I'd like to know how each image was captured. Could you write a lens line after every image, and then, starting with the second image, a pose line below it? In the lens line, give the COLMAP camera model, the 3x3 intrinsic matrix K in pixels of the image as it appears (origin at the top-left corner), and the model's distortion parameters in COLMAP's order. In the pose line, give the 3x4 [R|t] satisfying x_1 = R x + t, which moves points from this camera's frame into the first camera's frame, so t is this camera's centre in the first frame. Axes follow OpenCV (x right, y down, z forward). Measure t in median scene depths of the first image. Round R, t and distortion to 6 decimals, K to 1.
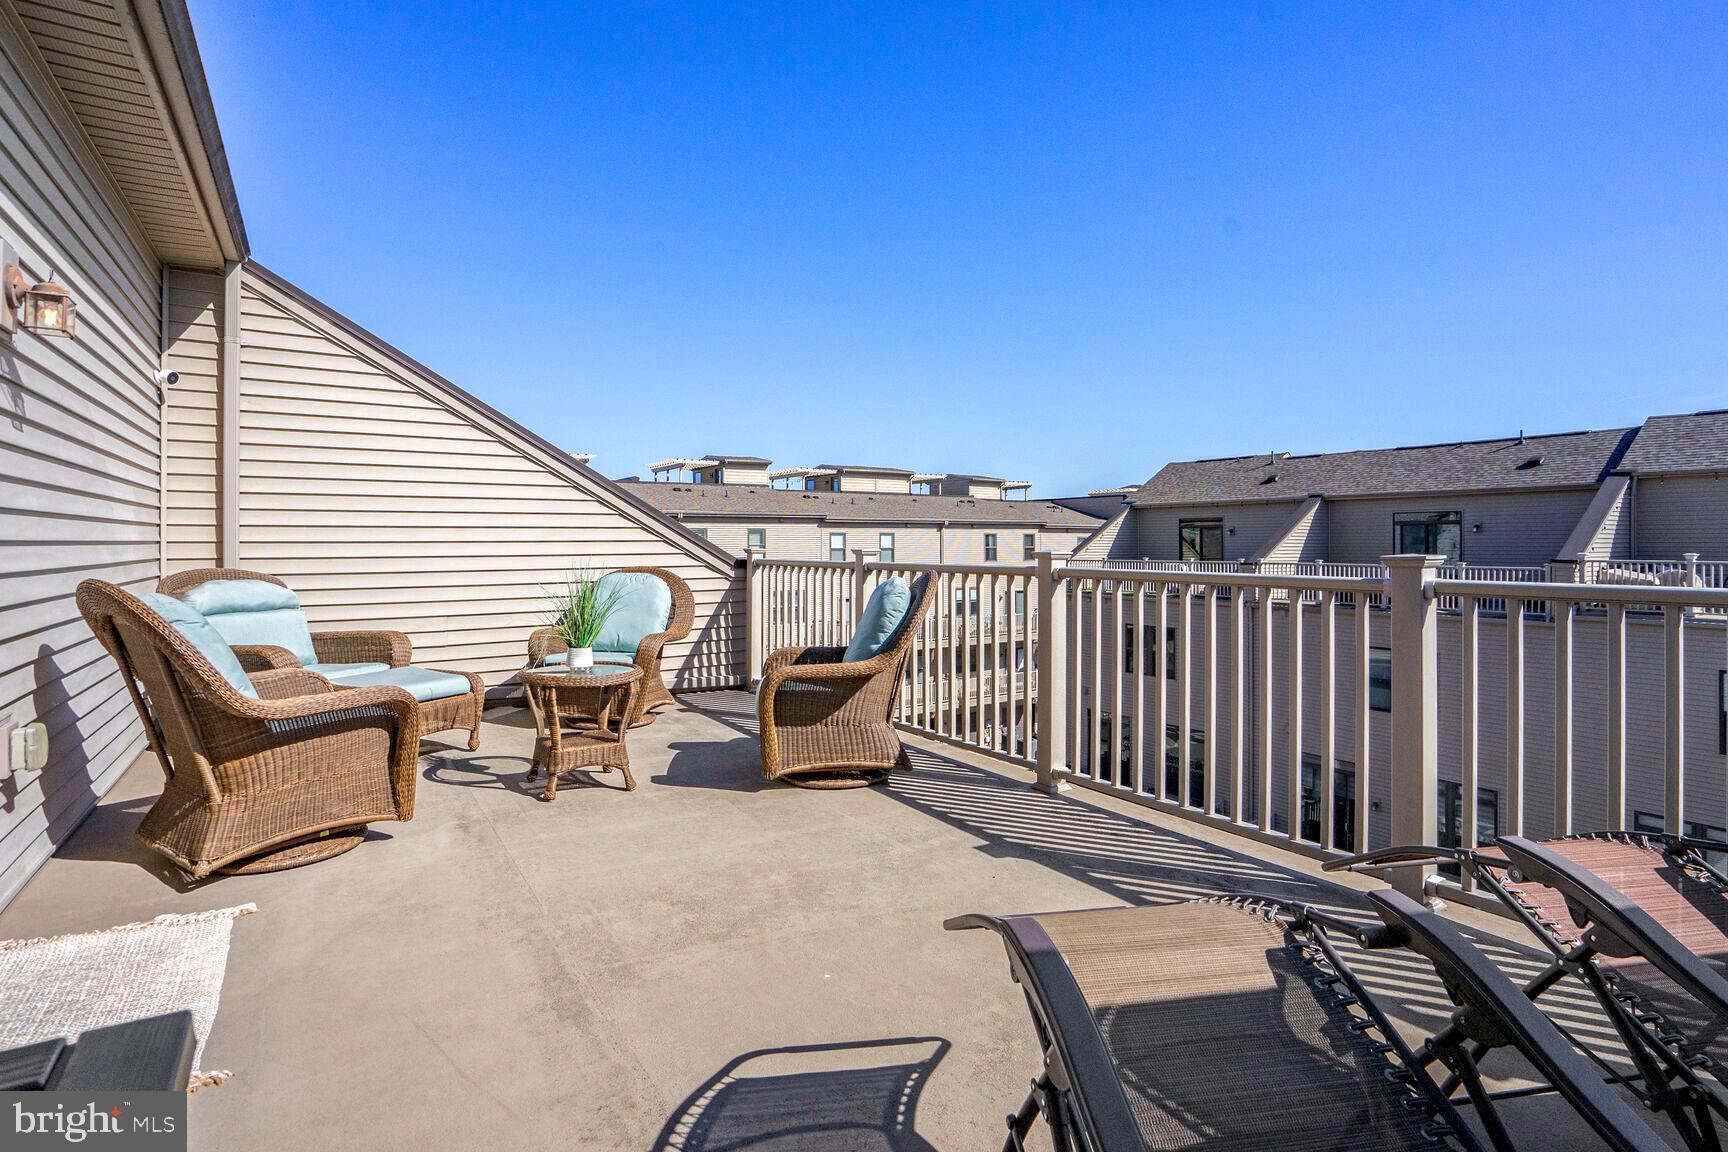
lens RADIAL K [[829.3, 0, 858.7], [0, 829.3, 532.0], [0, 0, 1]] dist [-0.053106, 0.017978]
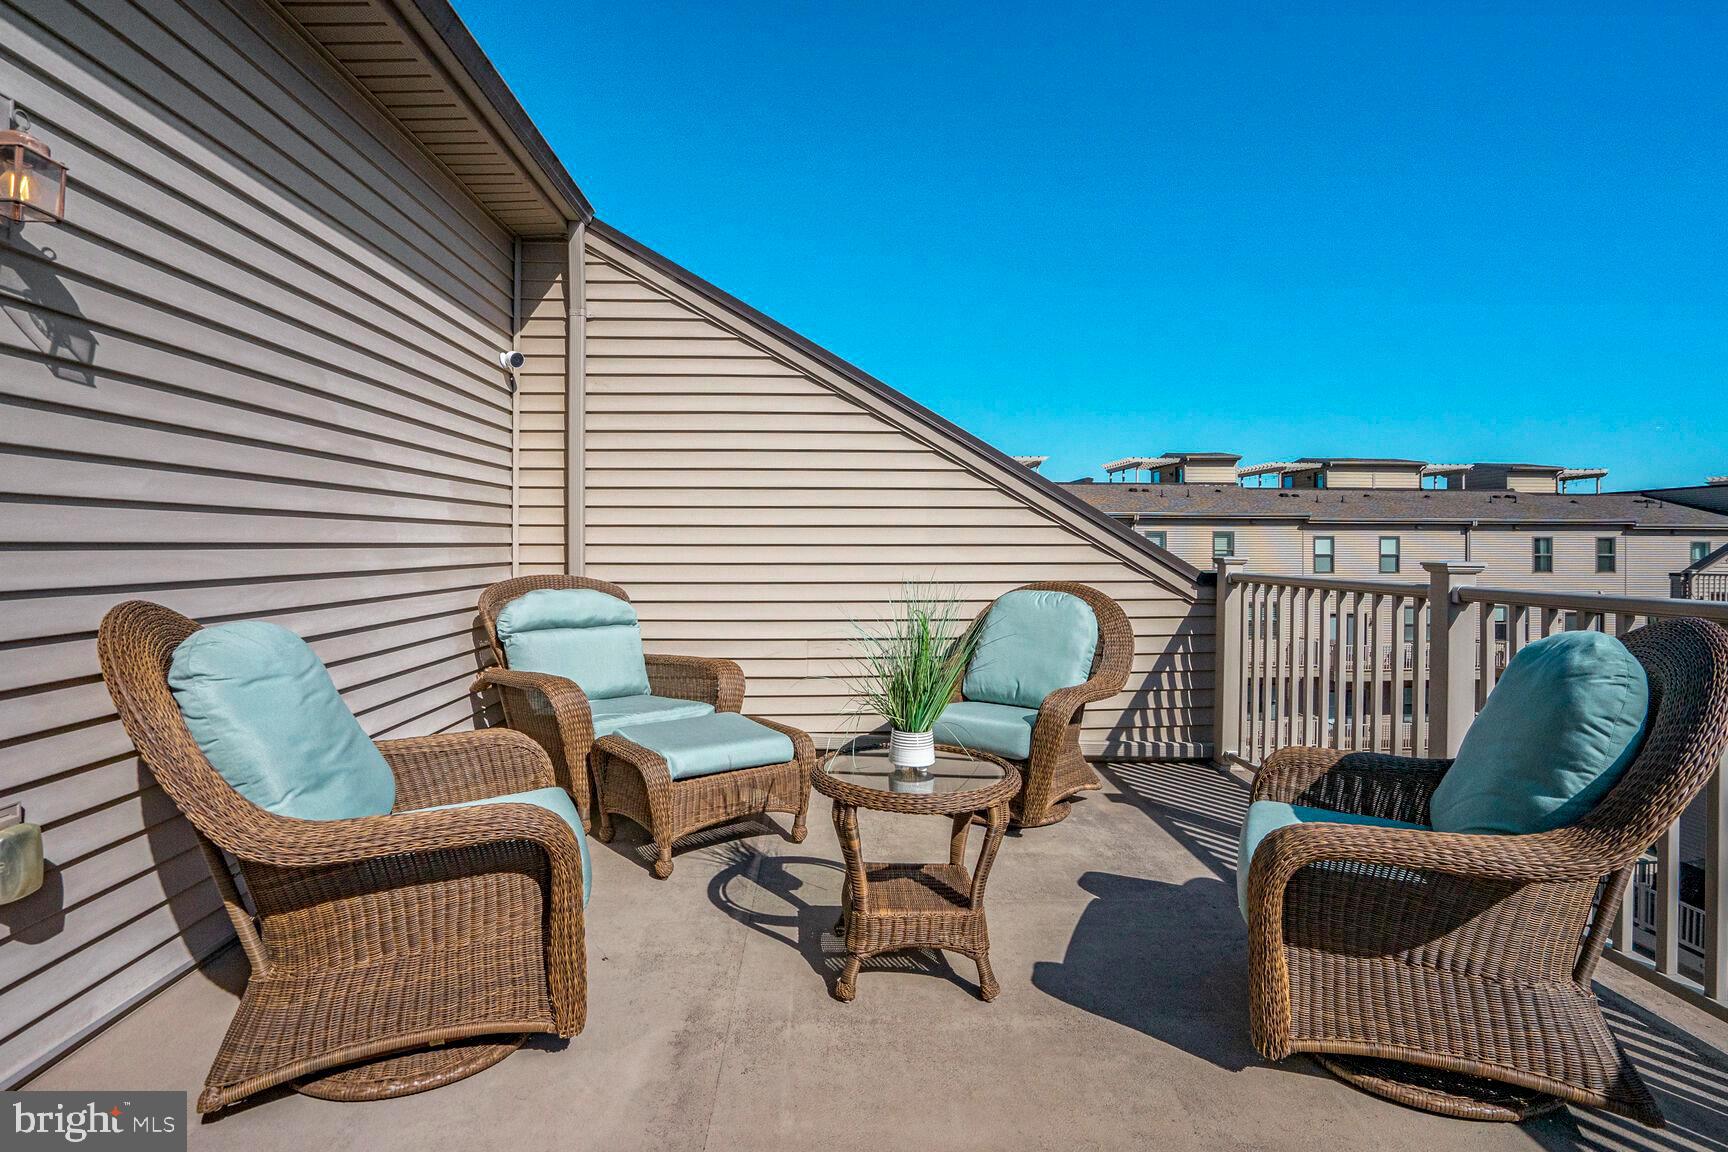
lens RADIAL K [[829.3, 0, 862.3], [0, 829.3, 547.1], [0, 0, 1]] dist [-0.053106, 0.017978]
pose [[0.859819, 0.004981, -0.510575, -0.042070], [0.001958, 0.999913, 0.013054, 0.002667], [0.510595, -0.012224, 0.859734, 0.280658]]
